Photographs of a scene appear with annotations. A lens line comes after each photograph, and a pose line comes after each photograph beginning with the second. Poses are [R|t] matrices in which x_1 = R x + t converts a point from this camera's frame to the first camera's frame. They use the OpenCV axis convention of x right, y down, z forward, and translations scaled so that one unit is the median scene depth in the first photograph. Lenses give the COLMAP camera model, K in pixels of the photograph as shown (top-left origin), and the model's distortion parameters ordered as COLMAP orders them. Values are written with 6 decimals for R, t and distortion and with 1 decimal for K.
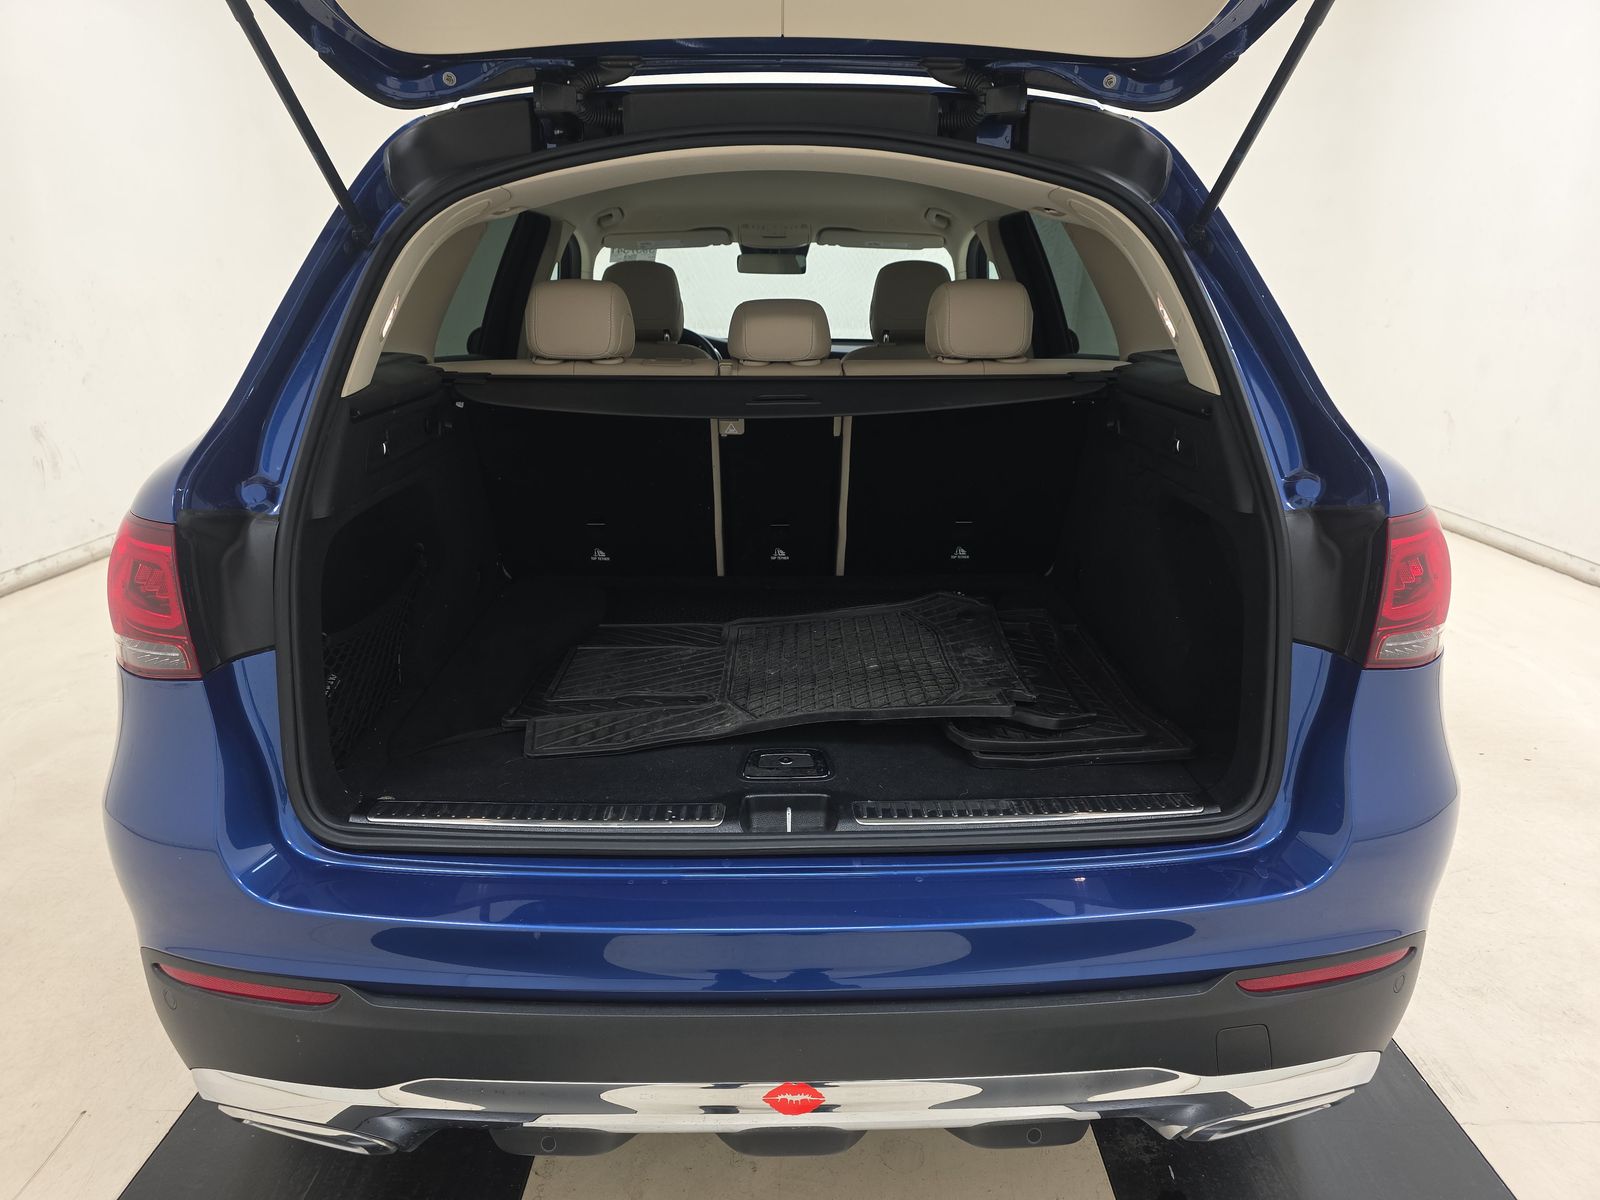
lens RADIAL K [[1062.0, 0, 800.0], [0, 1062.0, 600.0], [0, 0, 1]] dist [0.030789, -0.024467]
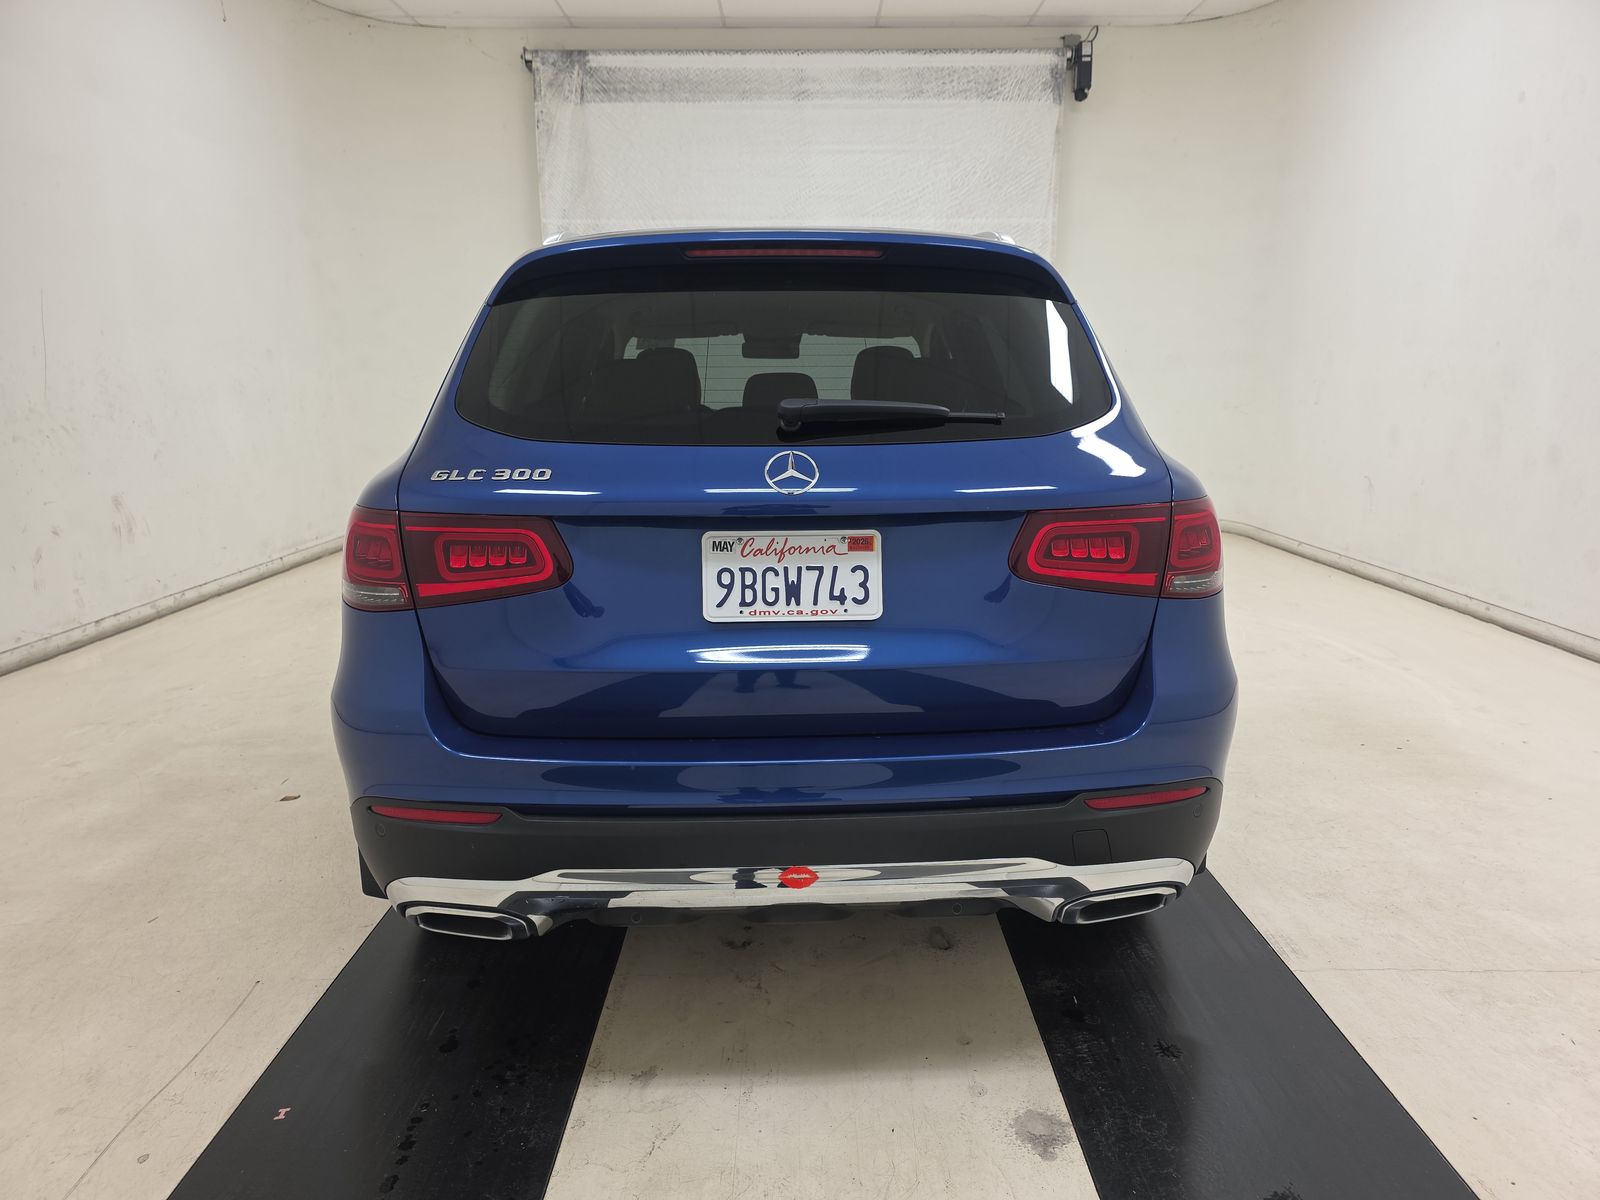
lens RADIAL K [[1060.9, 0, 819.0], [0, 1060.9, 611.6], [0, 0, 1]] dist [0.044815, -0.043051]
pose [[0.999689, -0.010701, 0.022535, -0.002574], [0.012213, 0.997609, -0.068019, 0.075550], [-0.021753, 0.068273, 0.997429, -0.222086]]
